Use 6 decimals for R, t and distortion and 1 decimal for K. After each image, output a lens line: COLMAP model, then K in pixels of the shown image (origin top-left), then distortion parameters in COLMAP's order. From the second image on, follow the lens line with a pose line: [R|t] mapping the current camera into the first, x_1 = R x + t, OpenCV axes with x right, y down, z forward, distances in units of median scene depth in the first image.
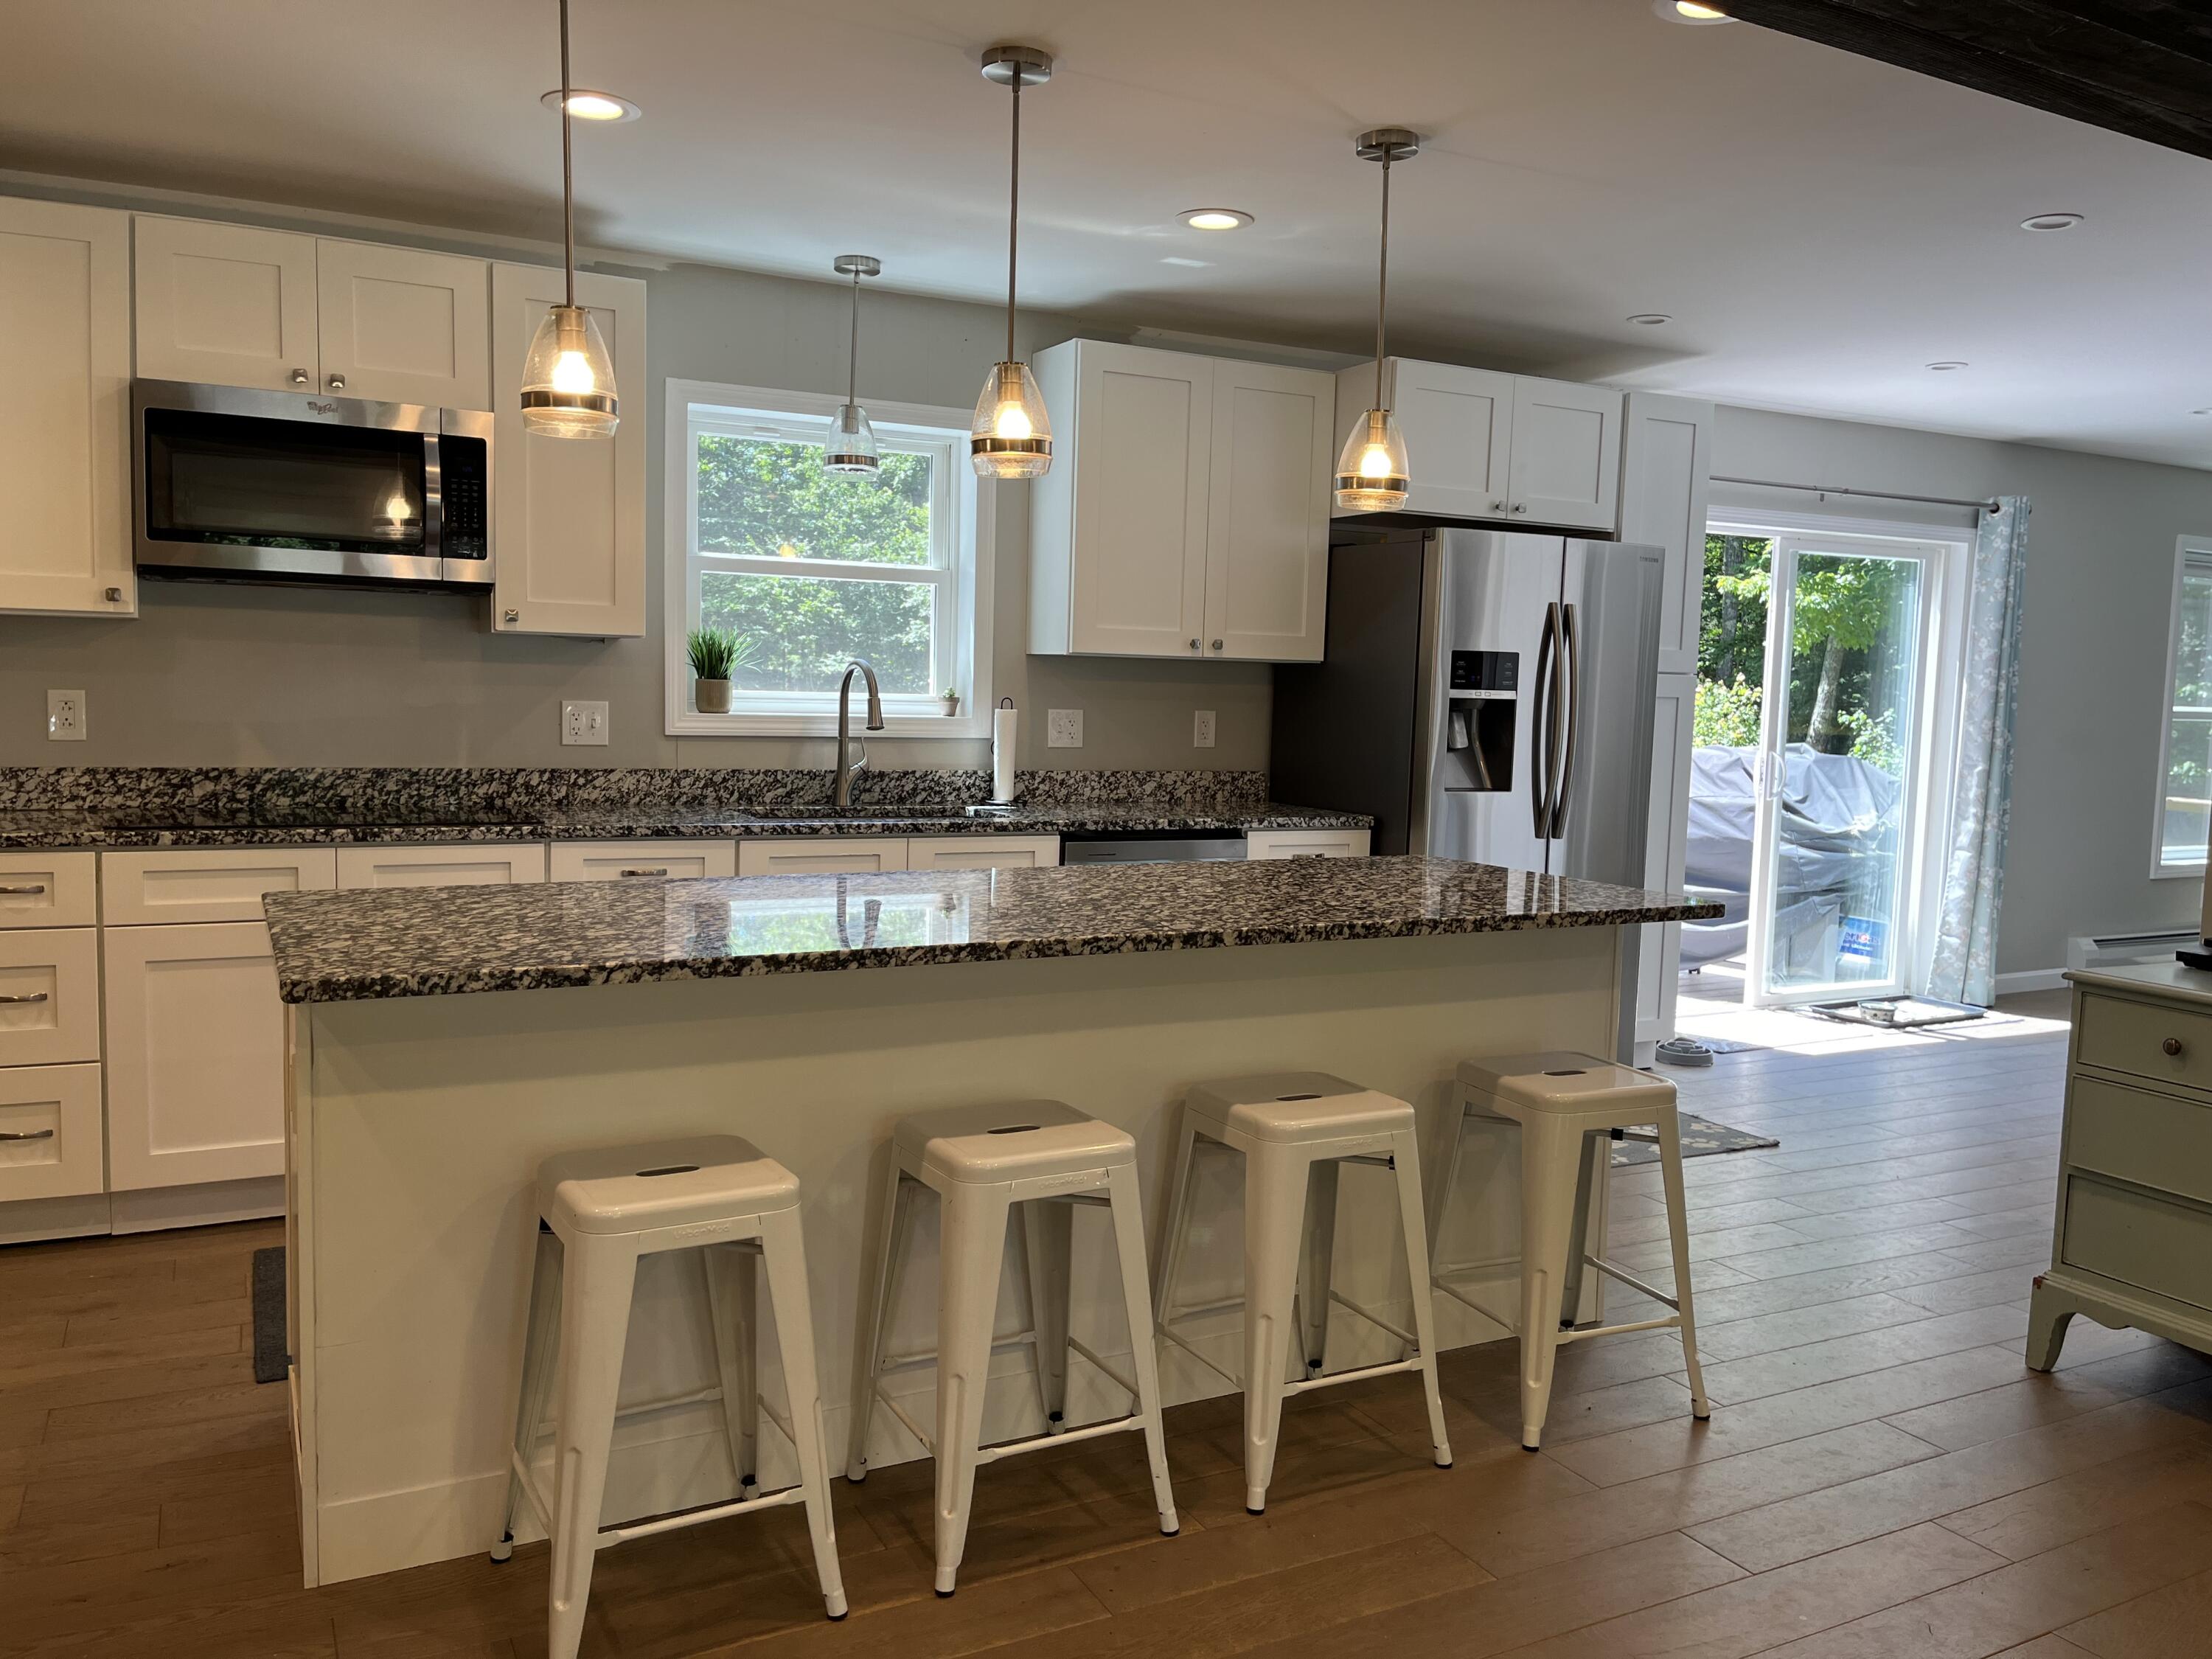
lens RADIAL K [[1684.2, 0, 1109.1], [0, 1684.2, 831.8], [0, 0, 1]] dist [0.097439, -0.138914]
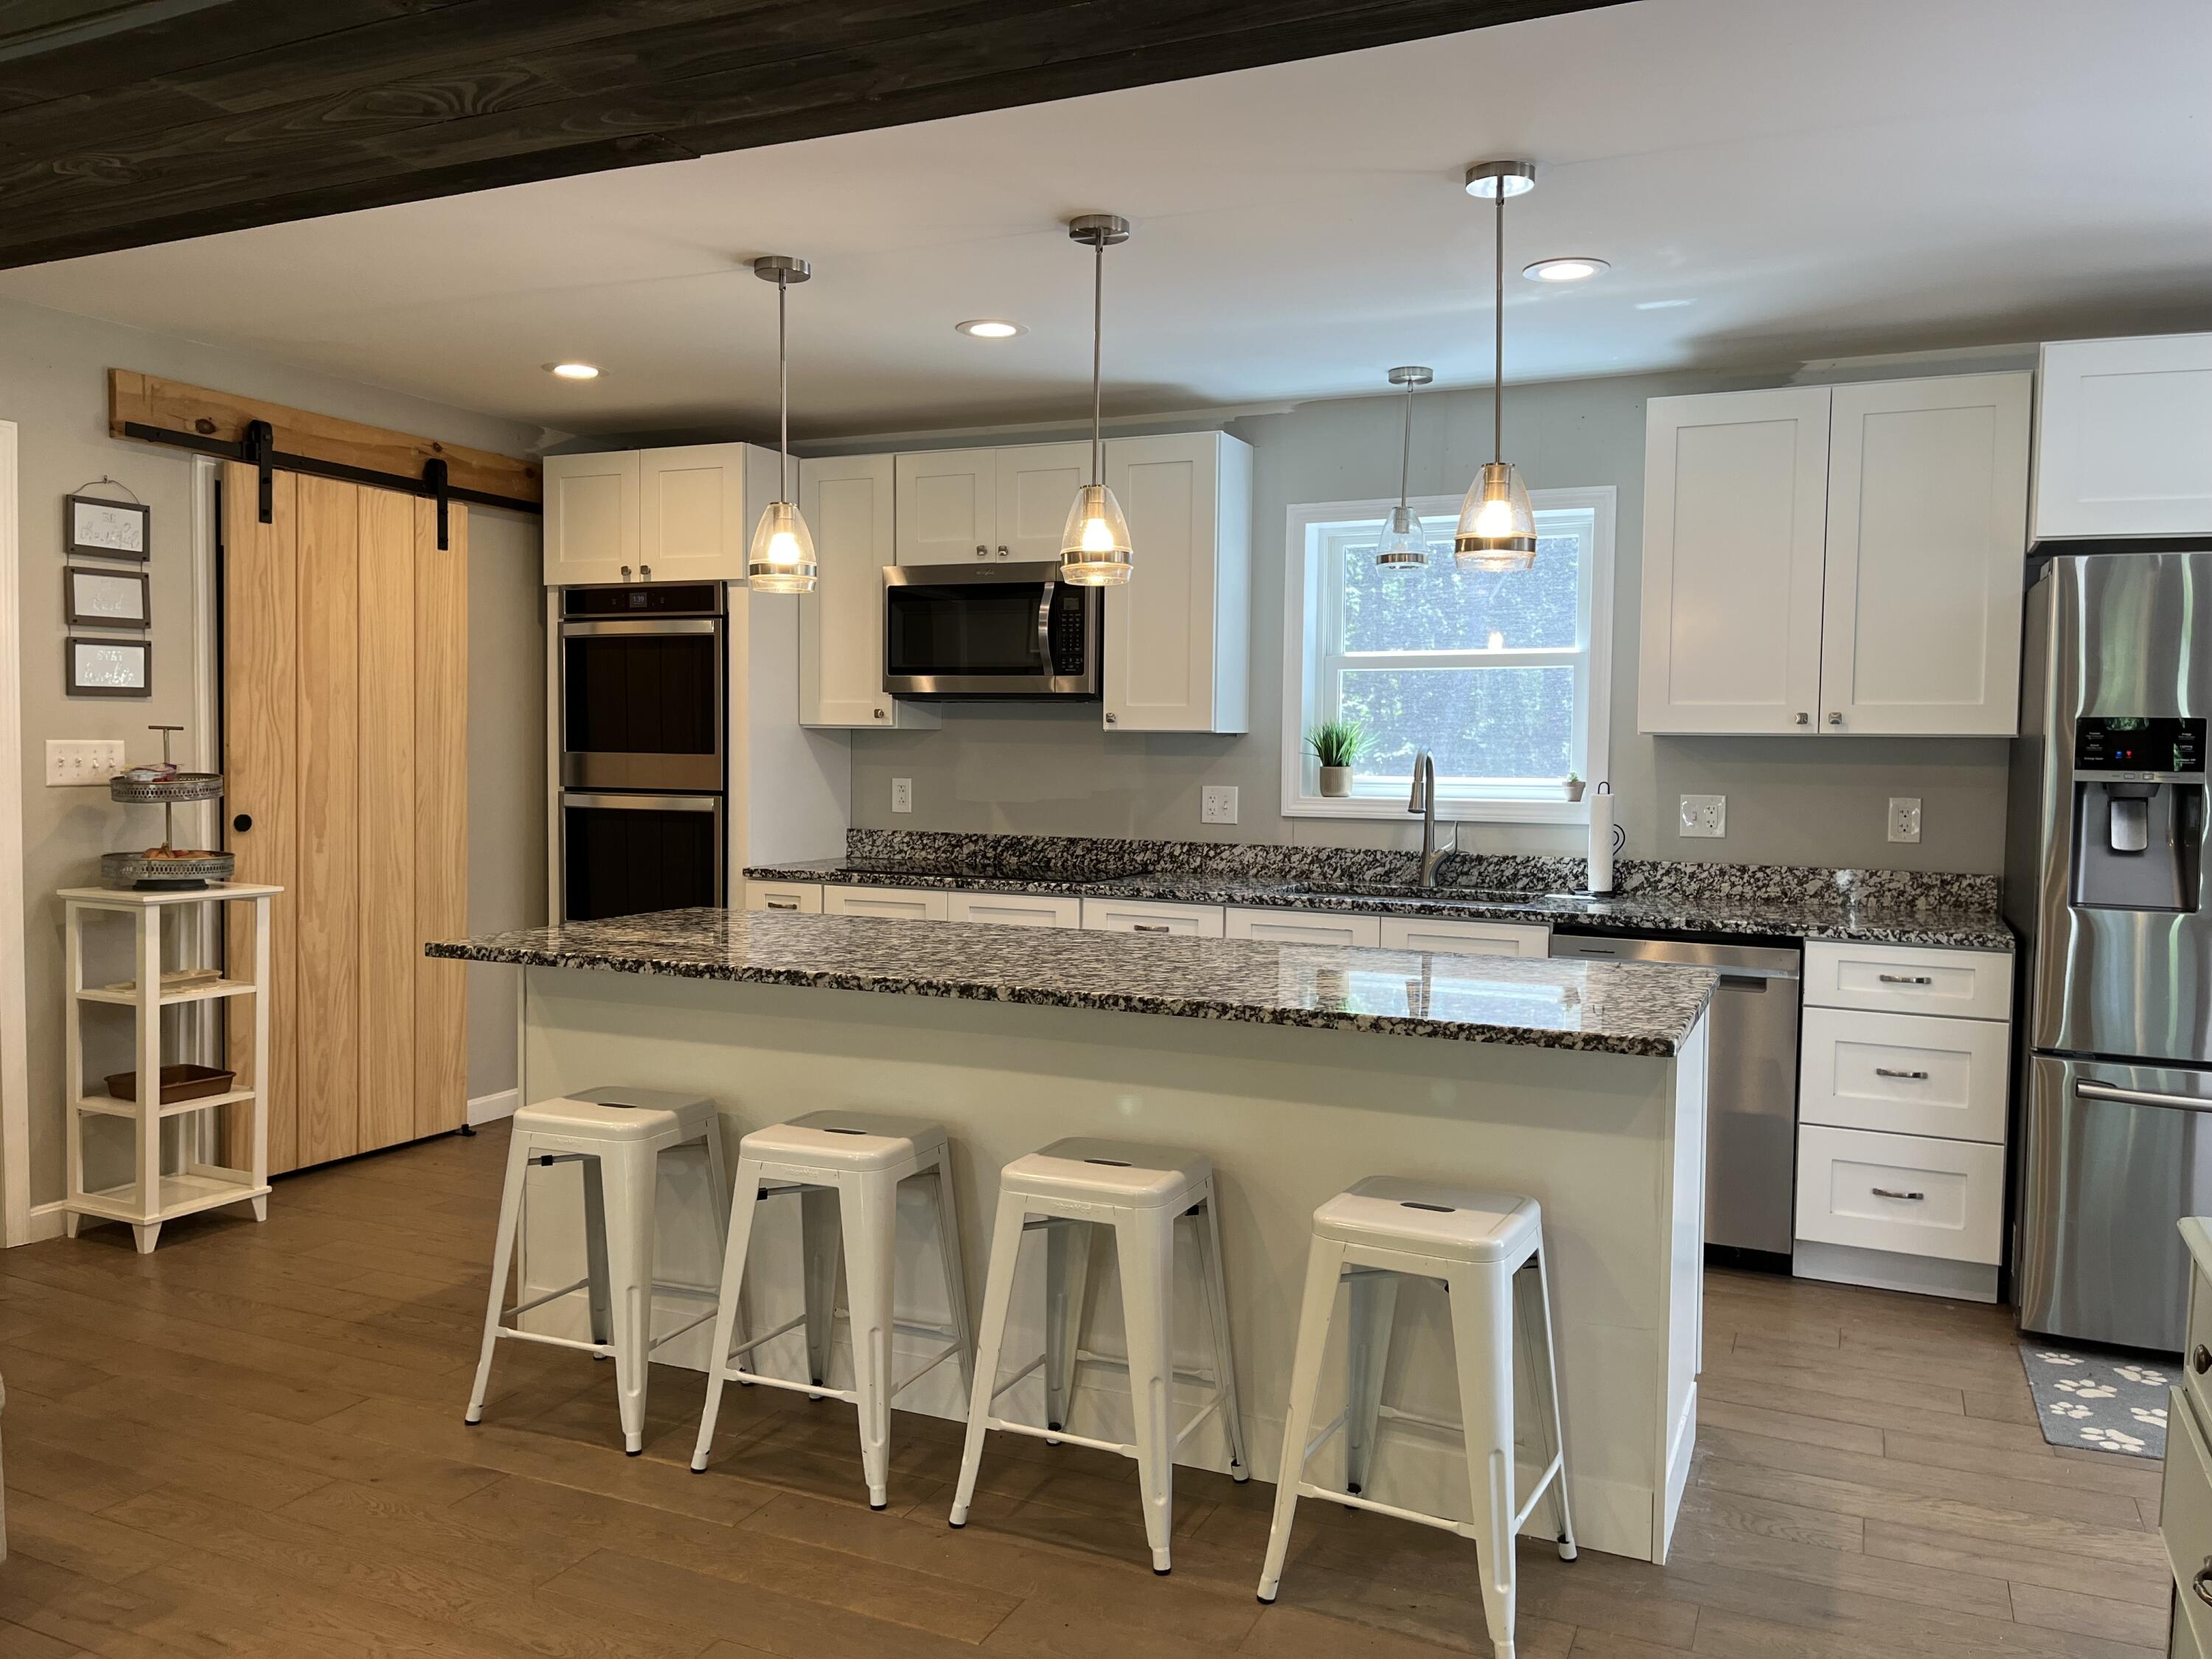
lens RADIAL K [[1684.2, 0, 1109.1], [0, 1684.2, 831.8], [0, 0, 1]] dist [0.097439, -0.138914]
pose [[0.614274, 0.021250, -0.788807, 0.595488], [-0.065458, 0.997564, -0.024101, -0.012308], [0.786373, 0.066438, 0.614169, 0.229411]]
